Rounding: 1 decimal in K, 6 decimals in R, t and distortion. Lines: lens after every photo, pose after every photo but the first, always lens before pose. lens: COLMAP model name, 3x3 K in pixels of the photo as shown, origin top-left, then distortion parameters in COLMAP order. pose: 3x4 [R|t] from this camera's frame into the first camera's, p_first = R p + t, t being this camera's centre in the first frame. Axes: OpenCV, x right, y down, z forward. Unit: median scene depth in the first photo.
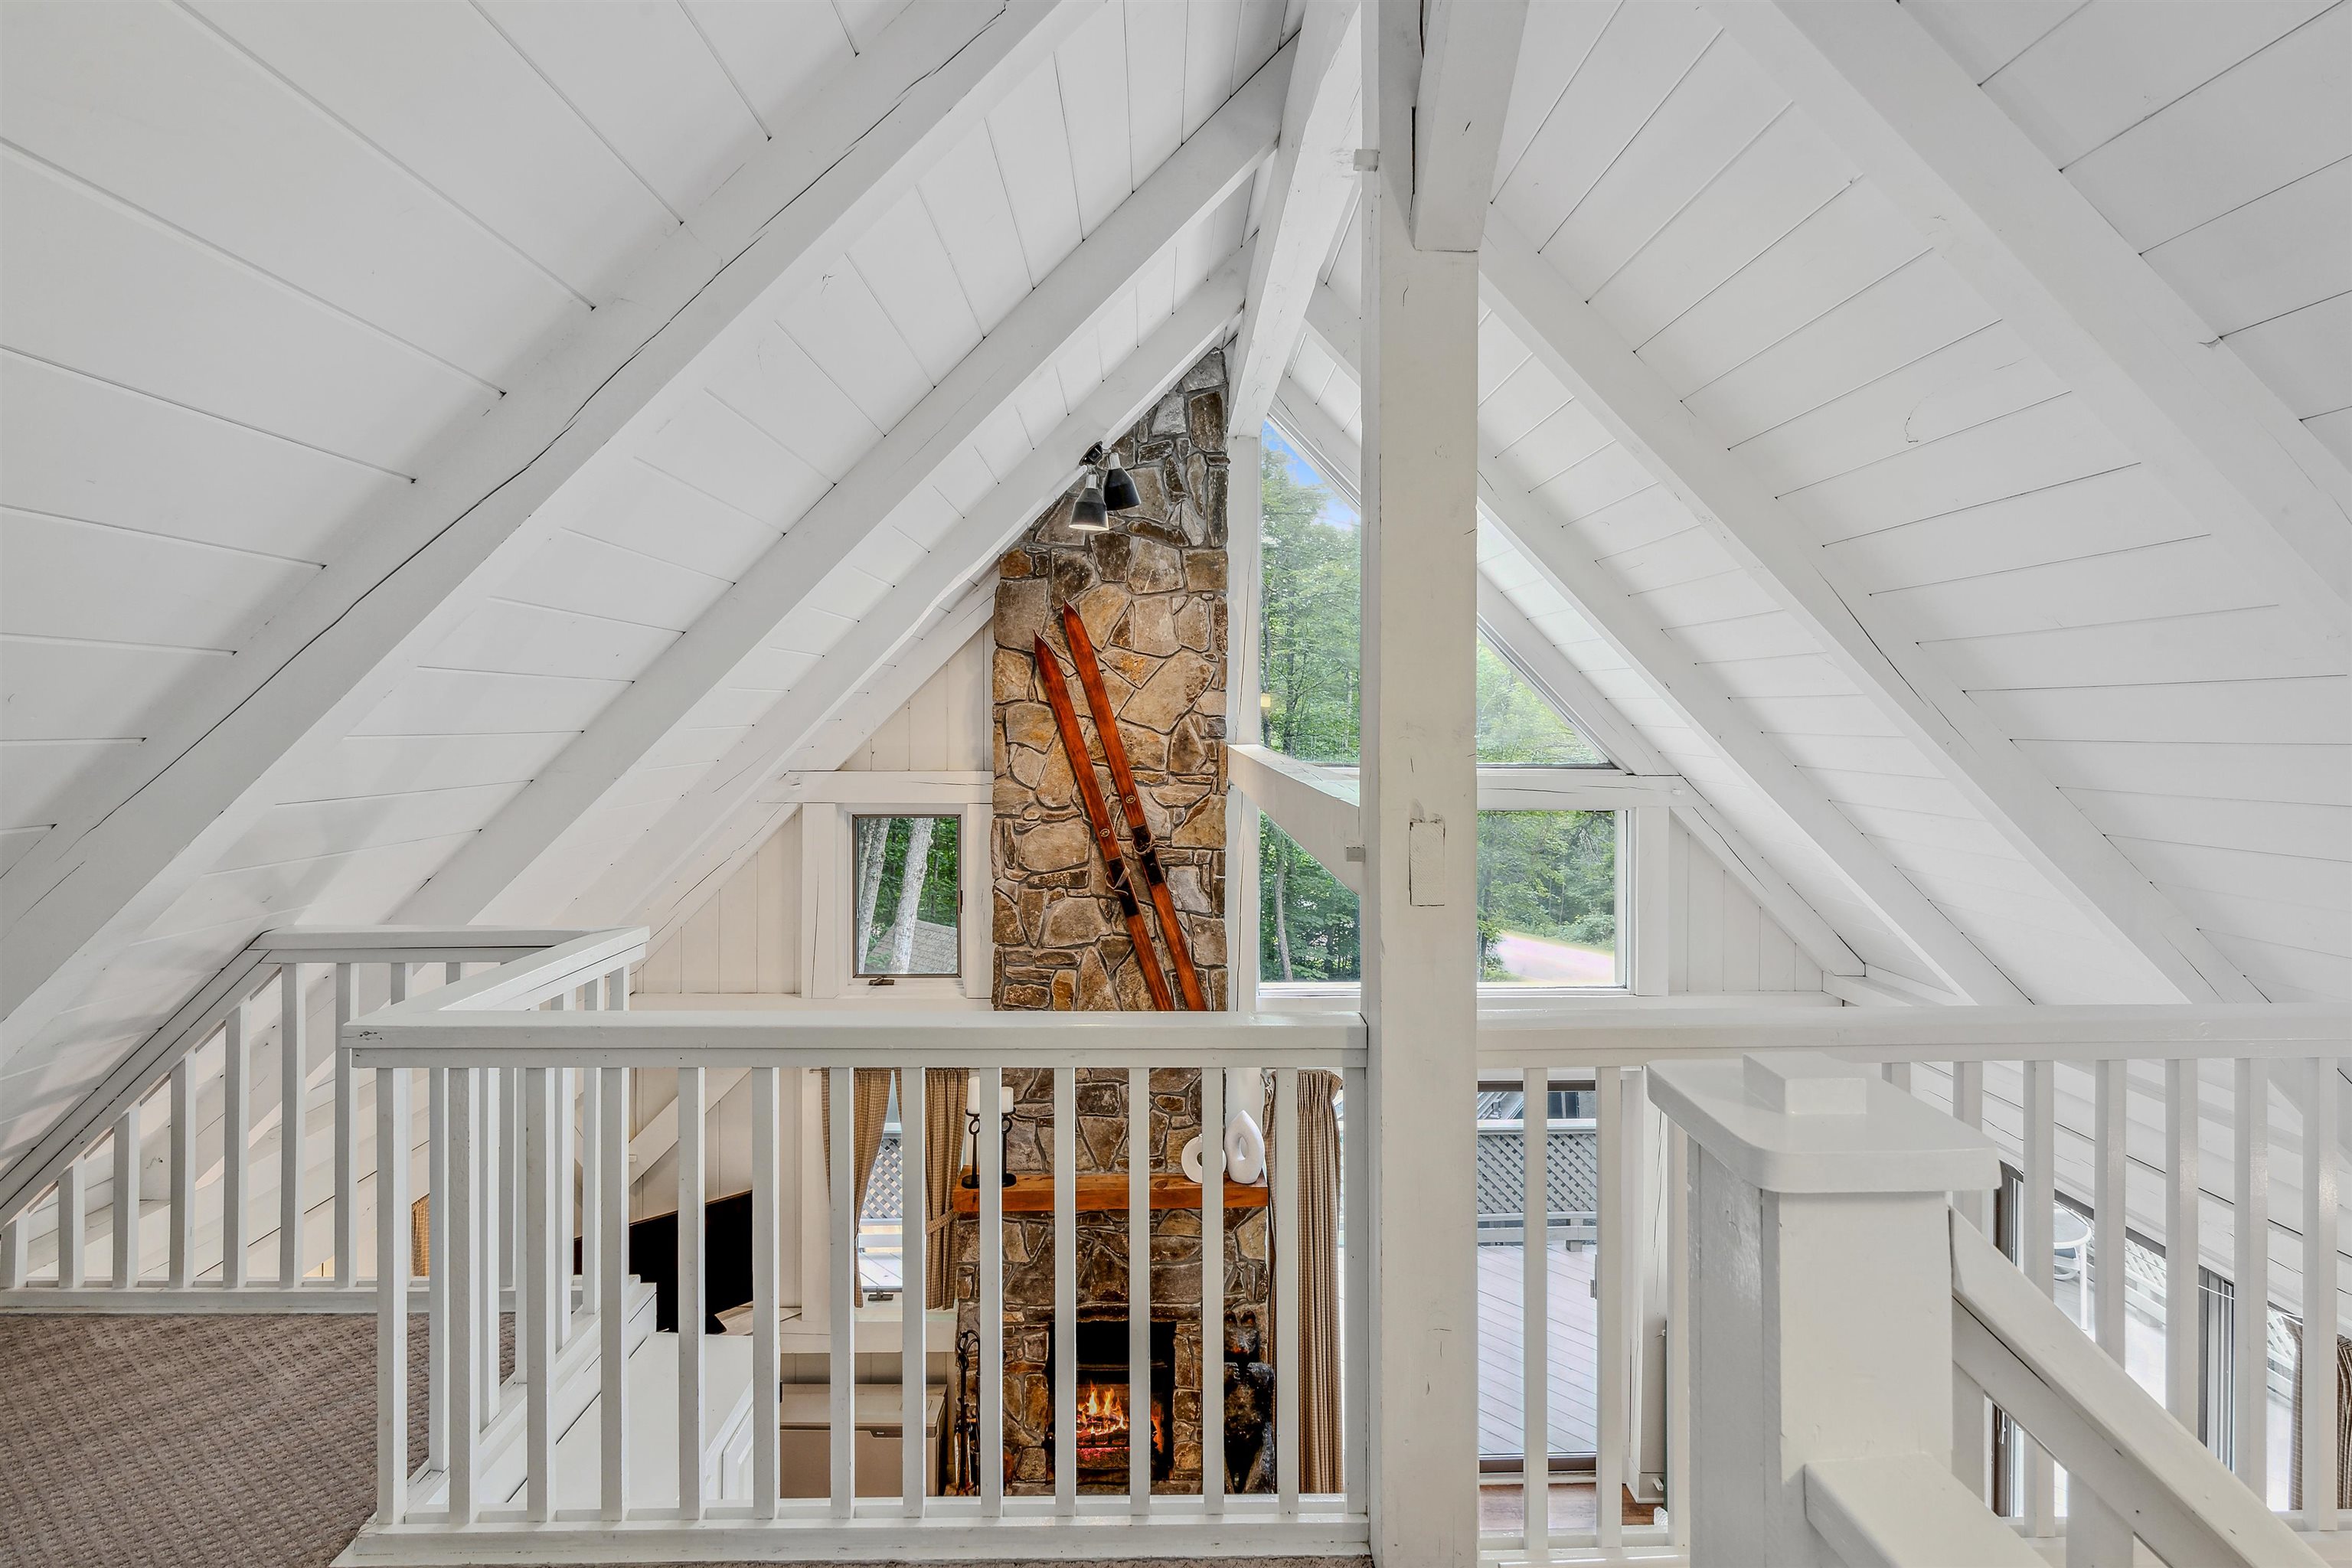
lens RADIAL K [[1083.2, 0, 1176.9], [0, 1083.2, 771.7], [0, 0, 1]] dist [-0.003187, -0.000094]
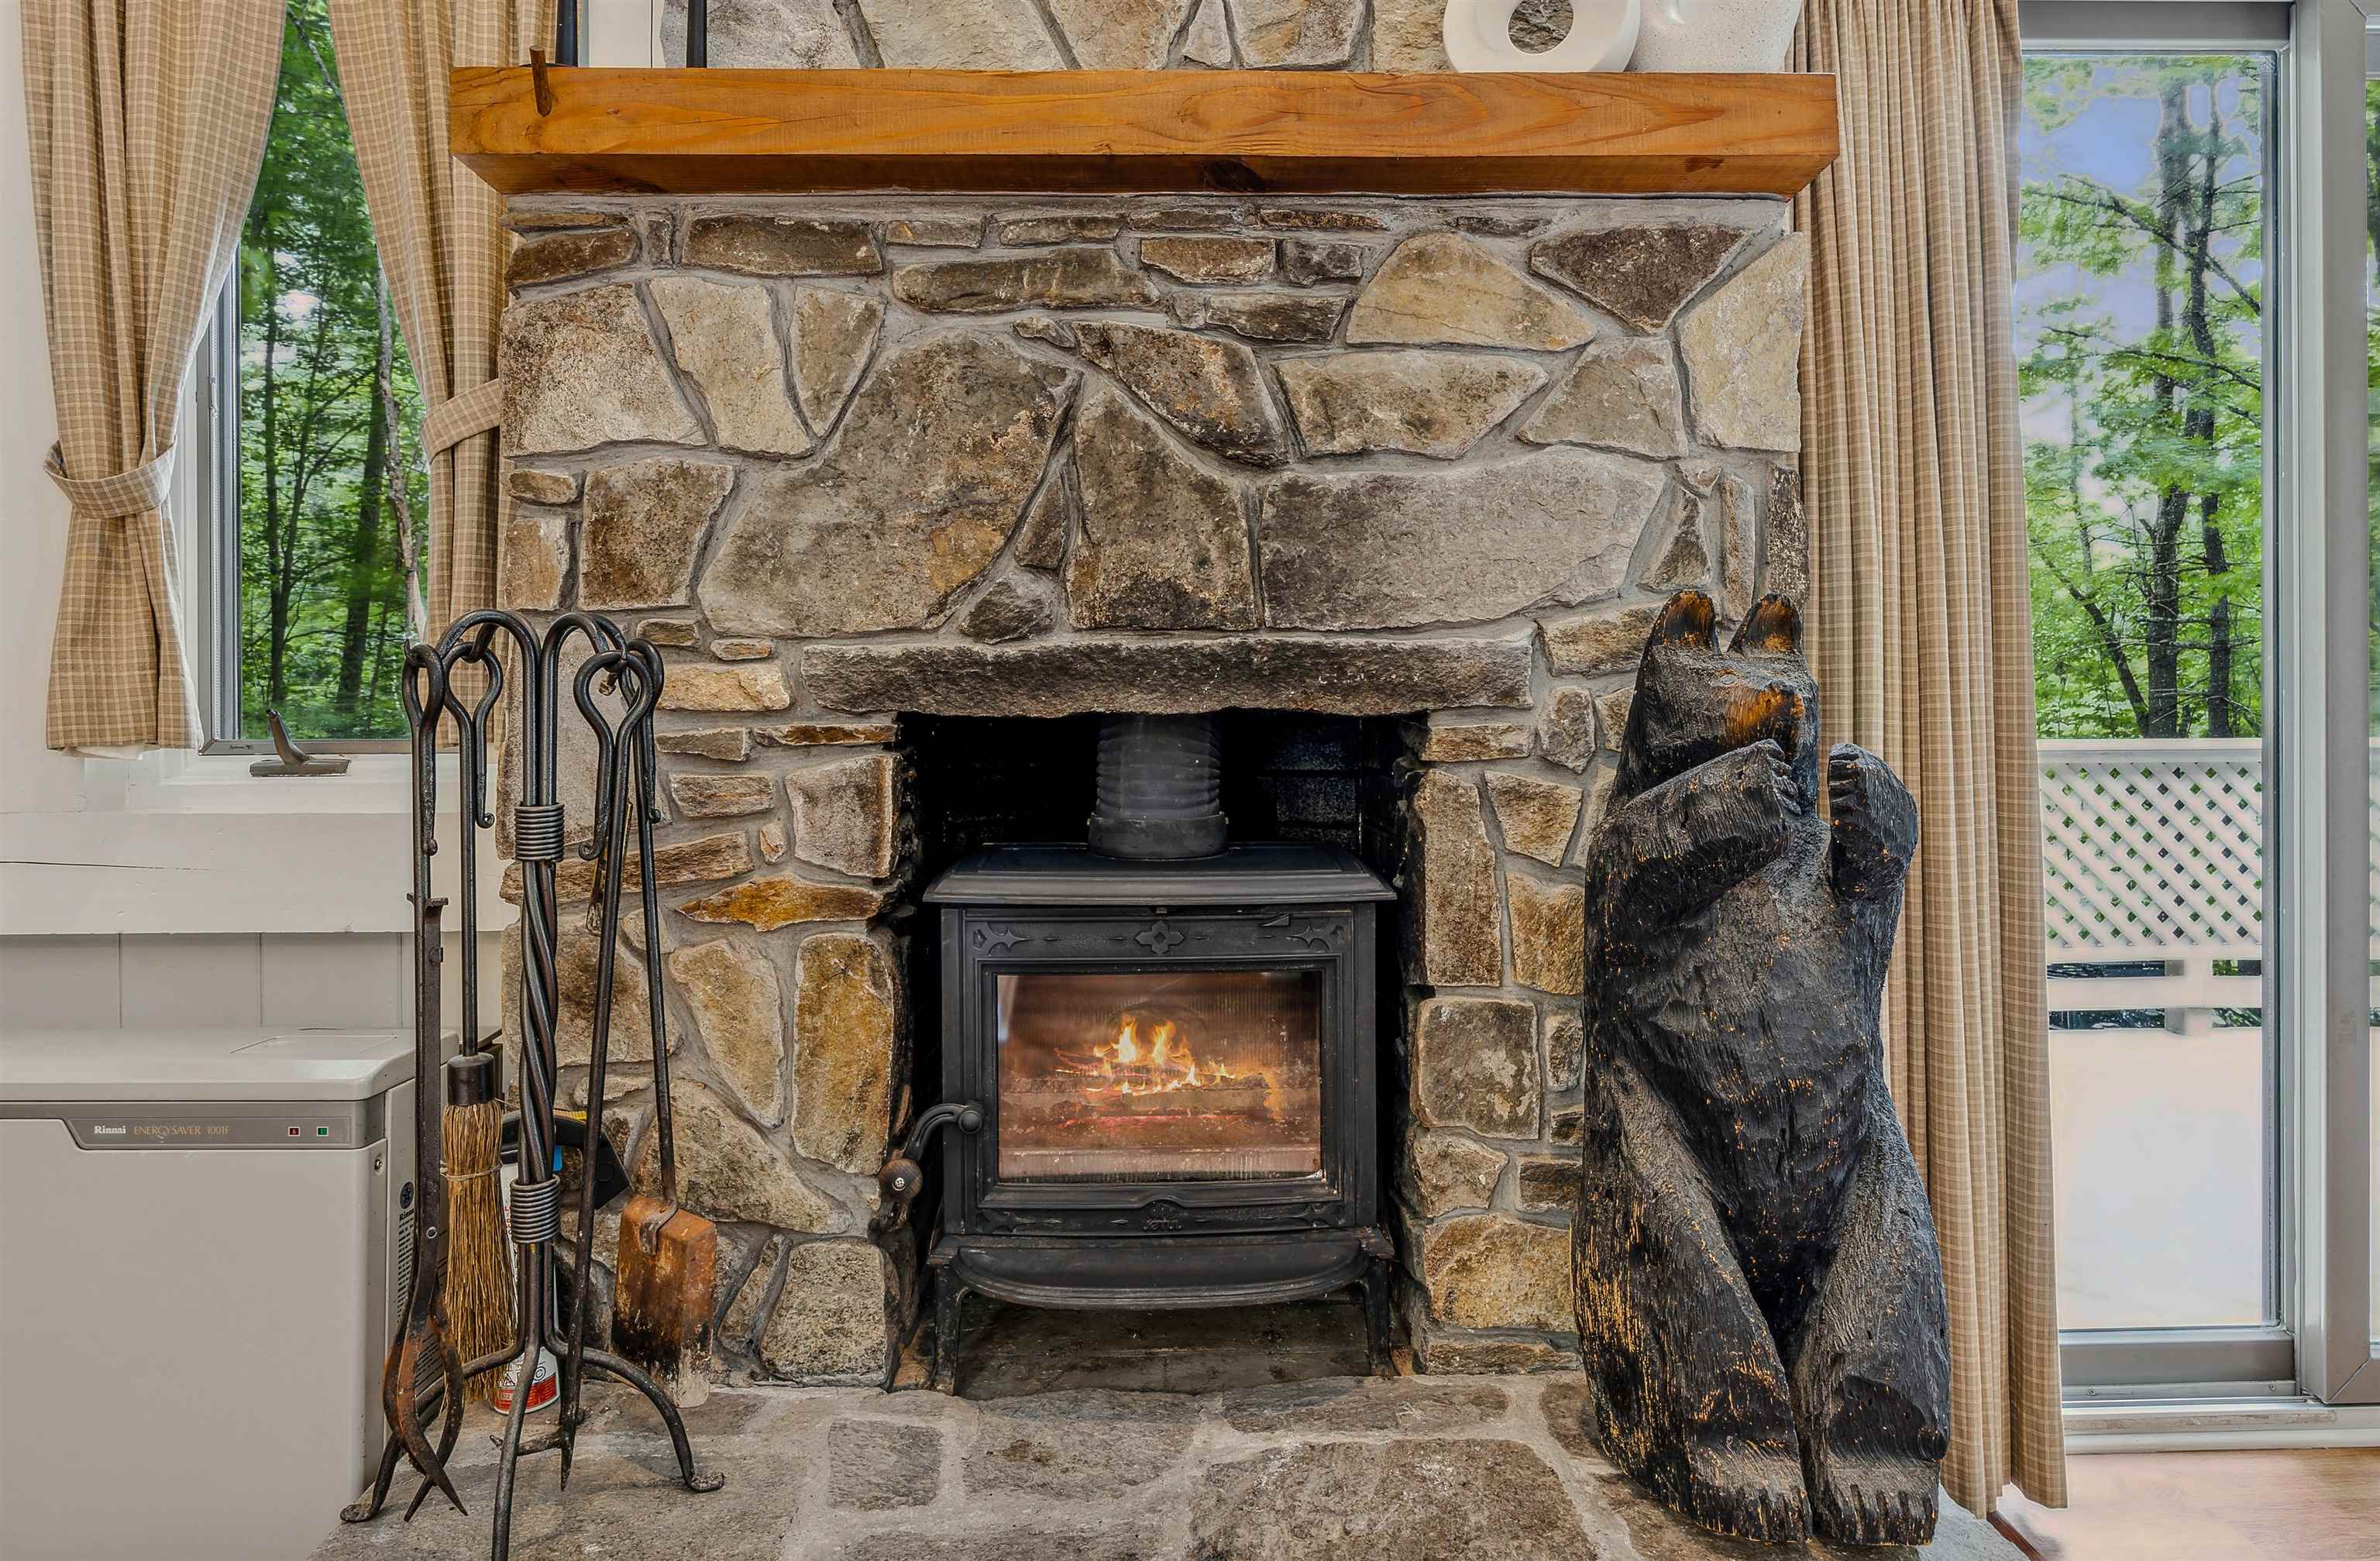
lens RADIAL K [[1519.8, 0, 1193.3], [0, 1519.8, 676.0], [0, 0, 1]] dist [0.000492, 0.000261]
pose [[0.999960, -0.008462, 0.002821, -0.052948], [0.008467, 0.999963, -0.001785, 0.496073], [-0.002806, 0.001809, 0.999994, 0.658647]]
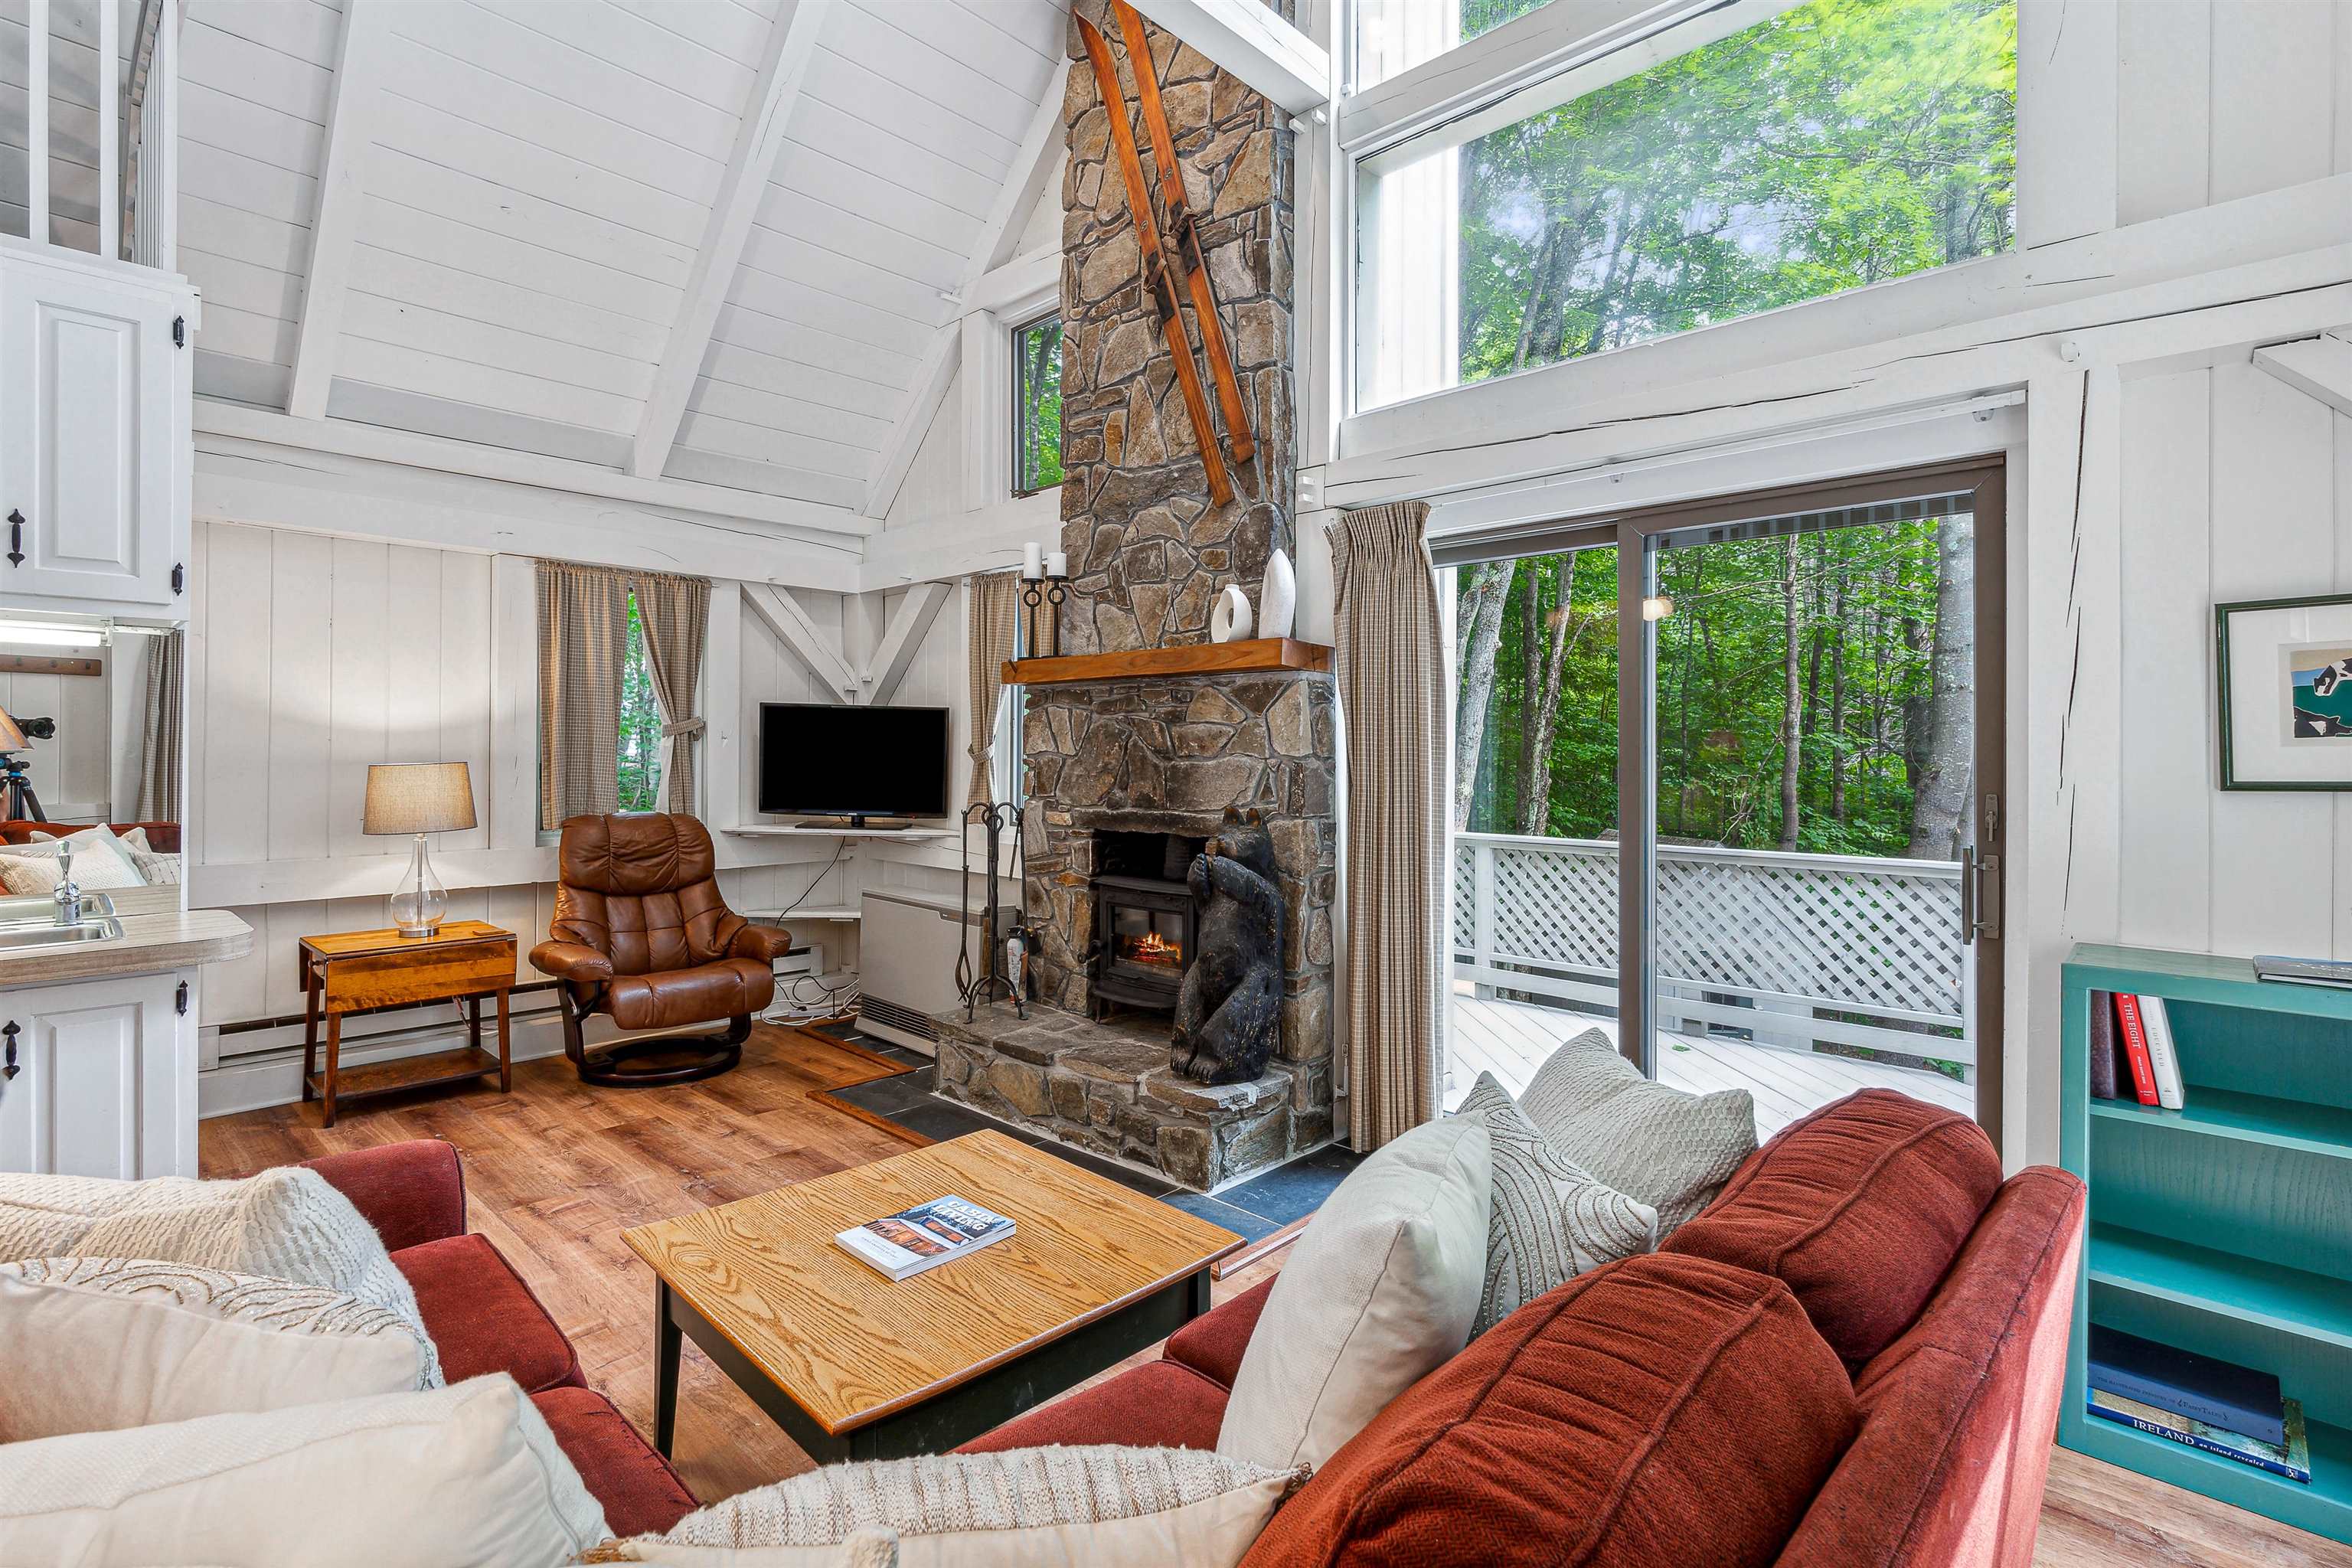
lens RADIAL K [[1112.0, 0, 1159.0], [0, 1112.0, 742.4], [0, 0, 1]] dist [-0.001574, -0.000158]
pose [[0.702542, -0.005667, -0.711620, 0.524674], [-0.005013, 0.999904, -0.012913, 0.447939], [0.711625, 0.012639, 0.702446, 0.426399]]
